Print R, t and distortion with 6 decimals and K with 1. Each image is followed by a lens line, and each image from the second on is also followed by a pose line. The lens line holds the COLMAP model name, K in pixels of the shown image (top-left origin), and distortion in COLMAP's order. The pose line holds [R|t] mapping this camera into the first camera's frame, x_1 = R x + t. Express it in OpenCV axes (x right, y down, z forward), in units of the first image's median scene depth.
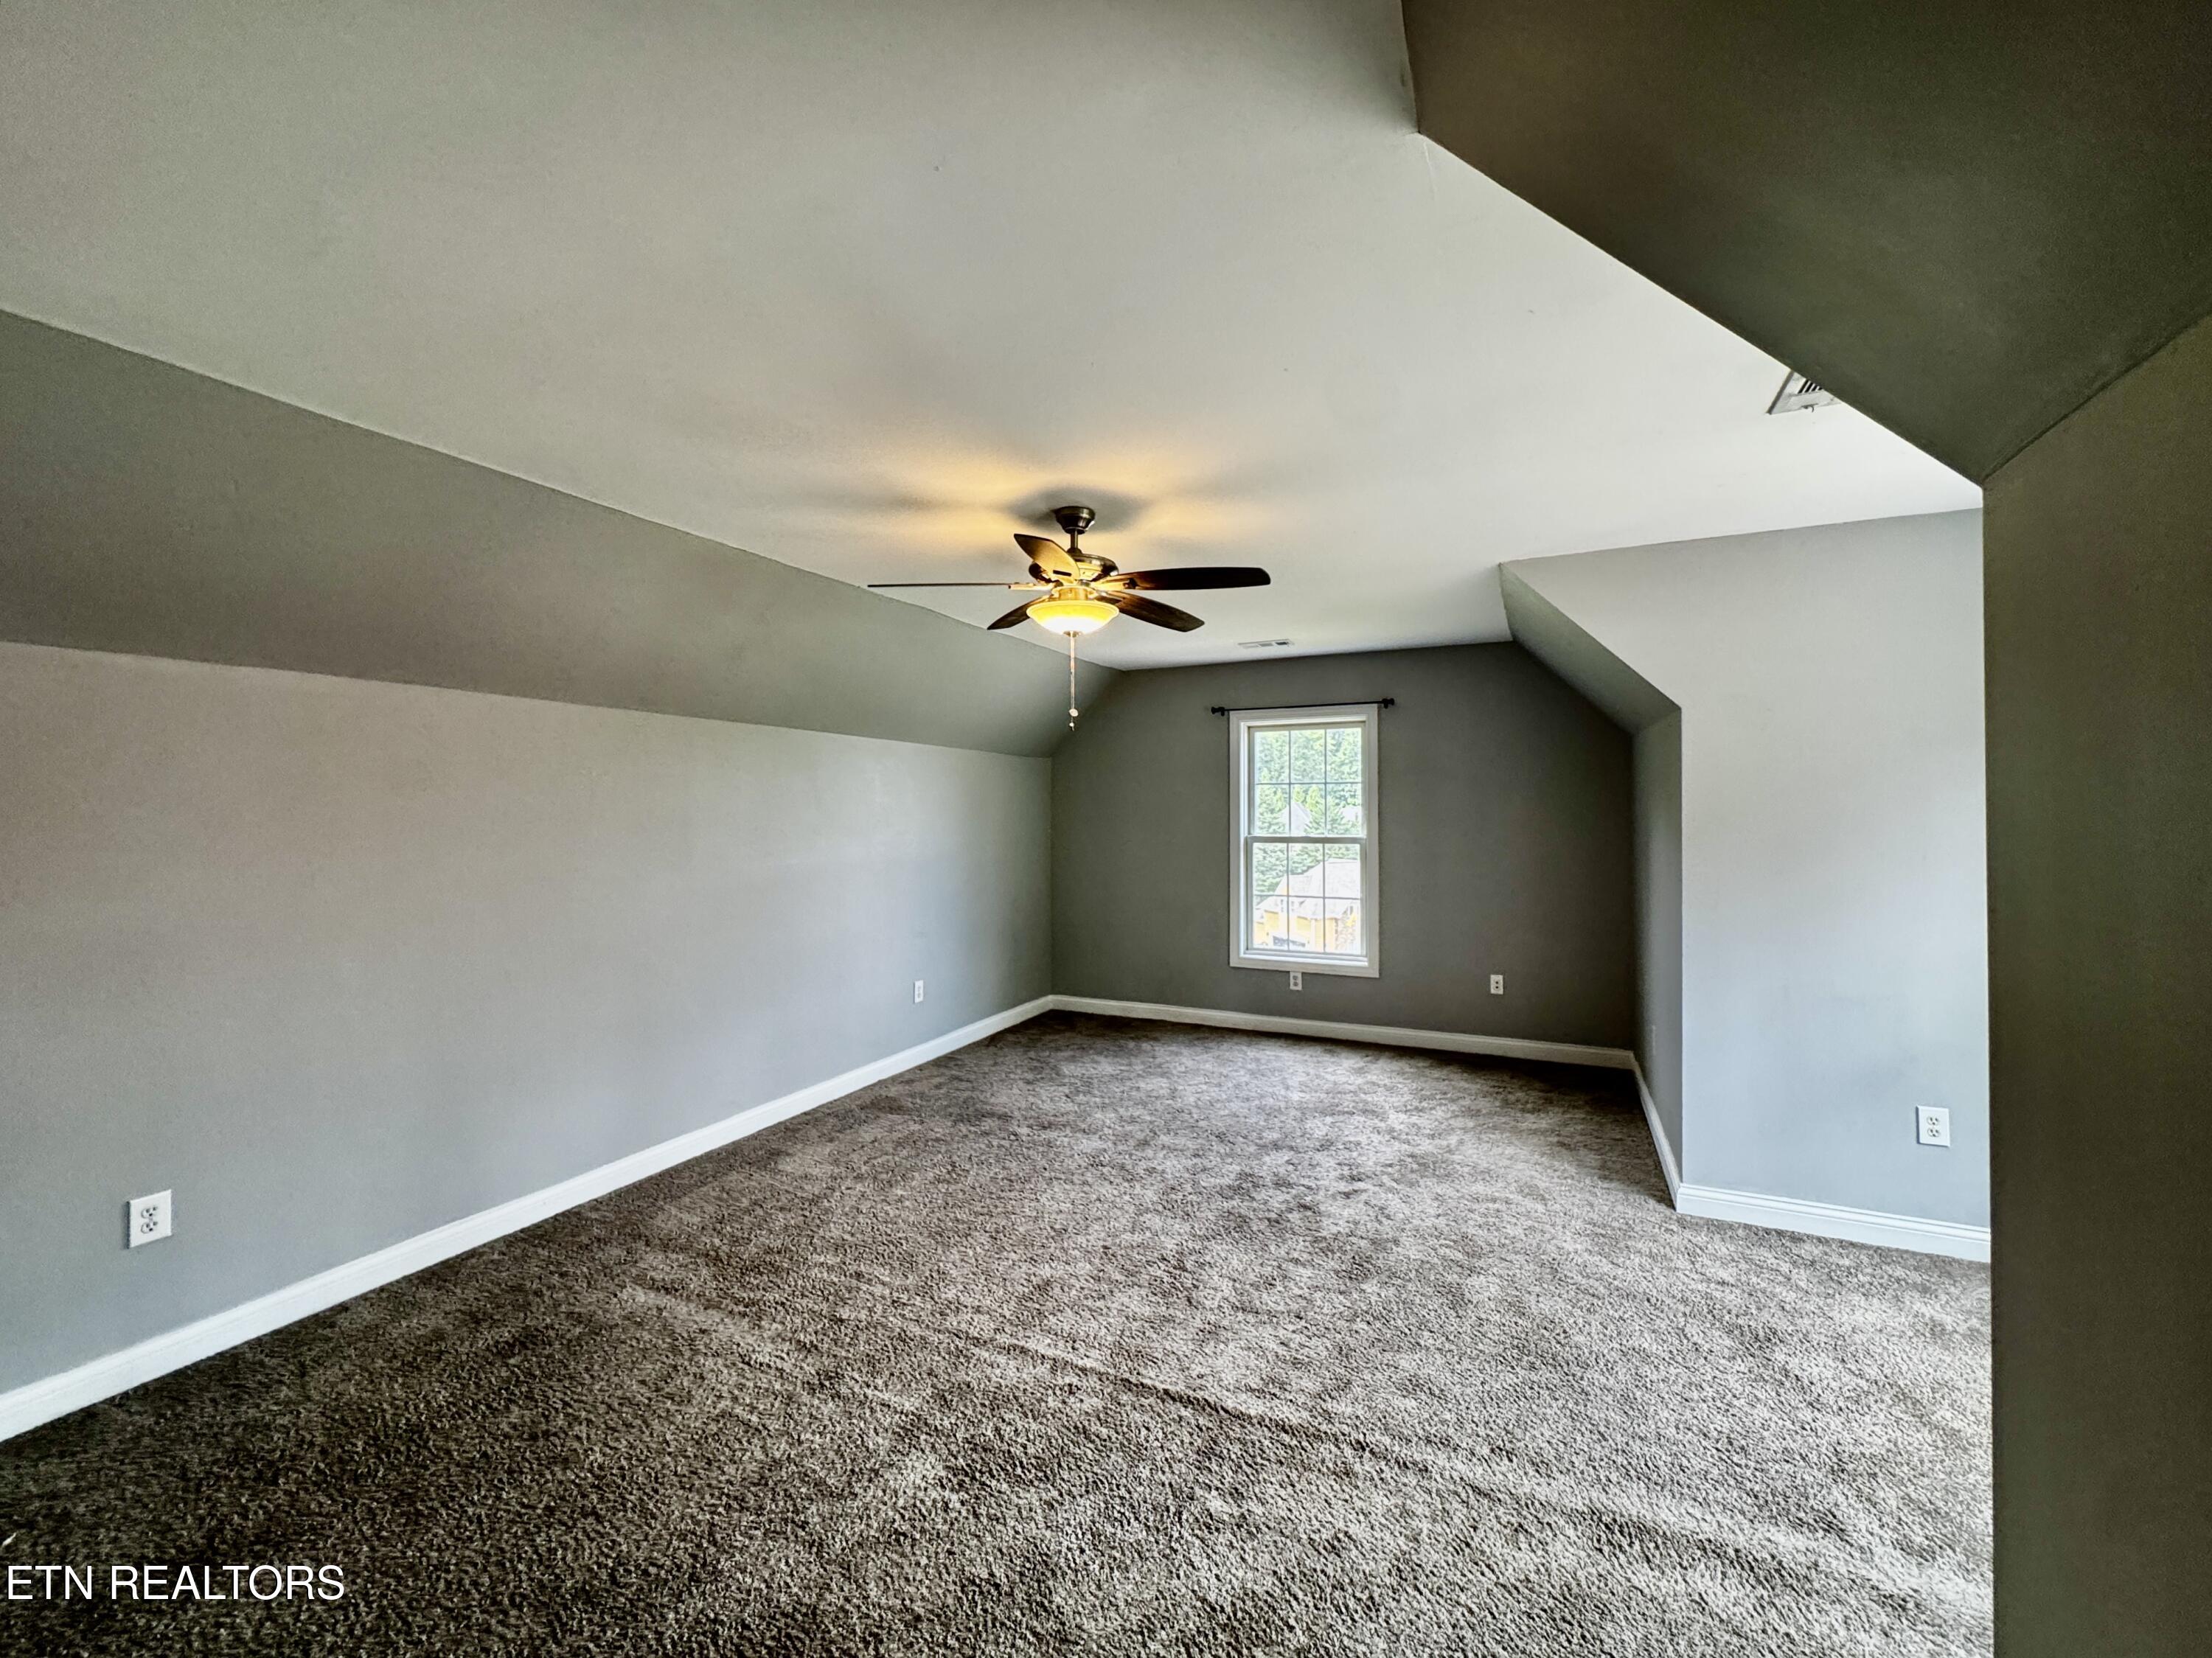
lens RADIAL K [[903.2, 0, 1107.6], [0, 903.2, 828.7], [0, 0, 1]] dist [0.000327, -0.000466]
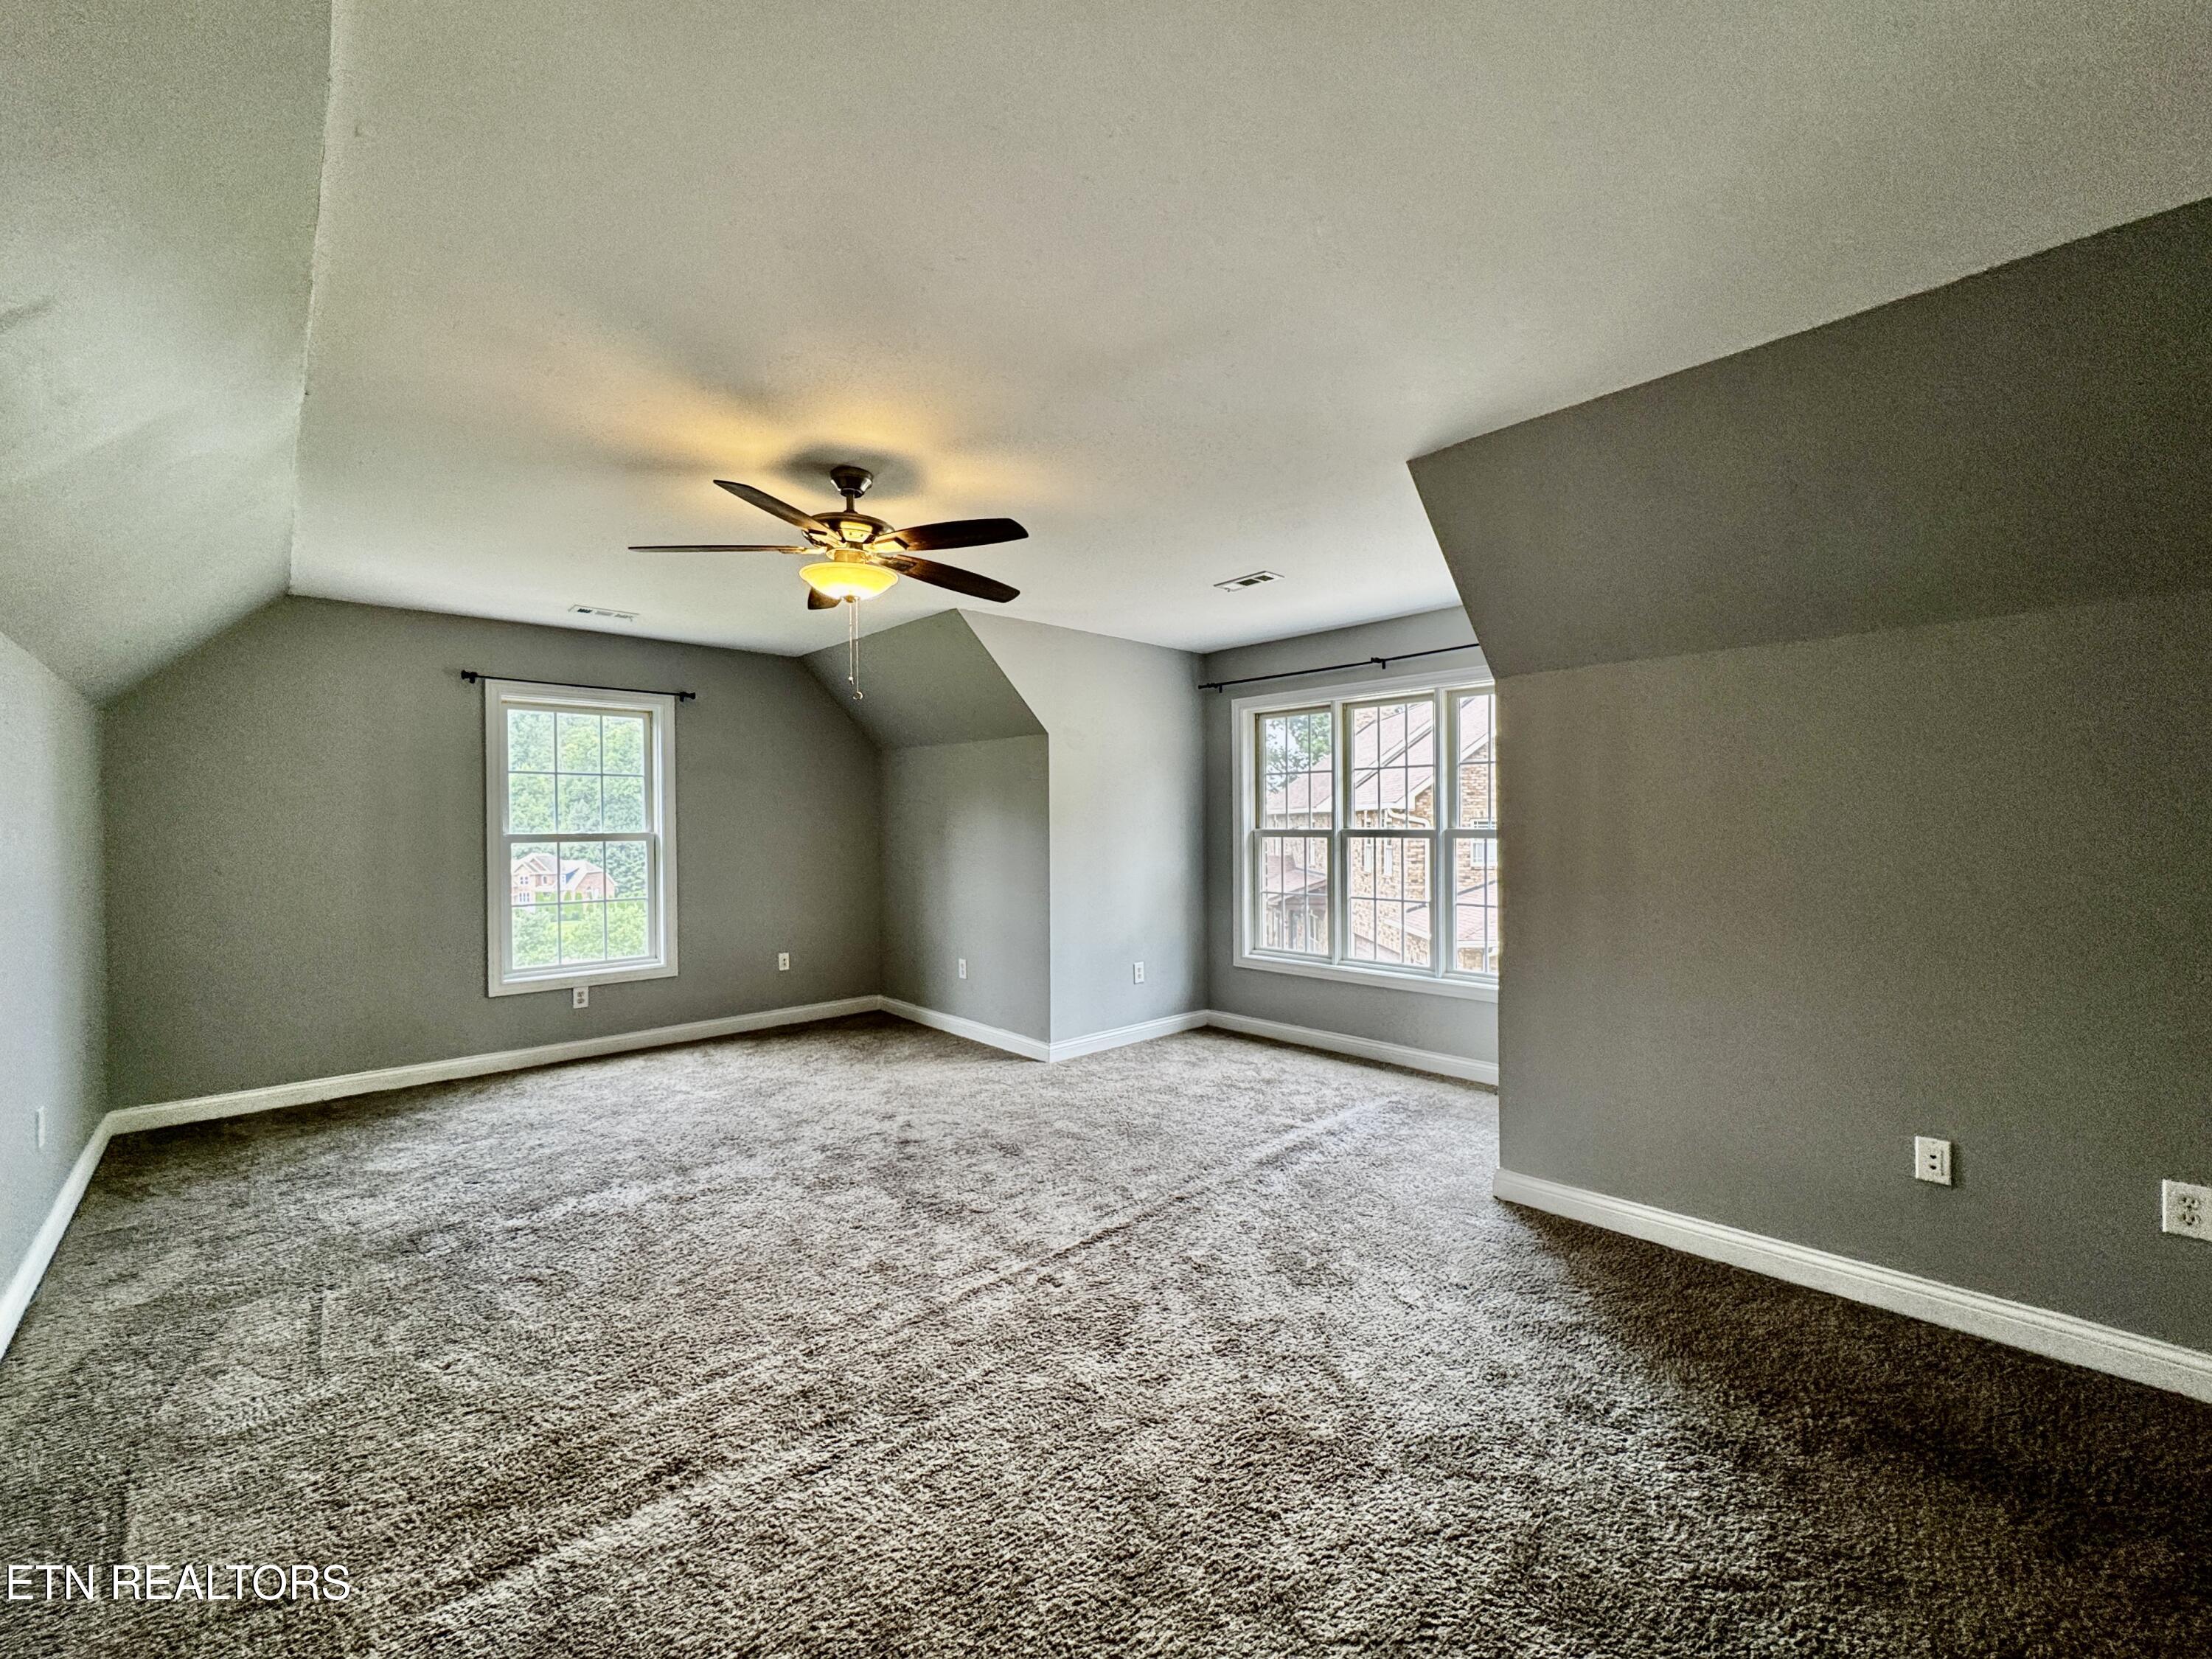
lens RADIAL K [[903.3, 0, 1111.5], [0, 903.3, 847.3], [0, 0, 1]] dist [0.000327, -0.000466]
pose [[0.350087, -0.022150, 0.936455, -0.708806], [0.024293, 0.999599, 0.014561, 0.035889], [-0.936402, 0.017651, 0.350484, 0.333571]]
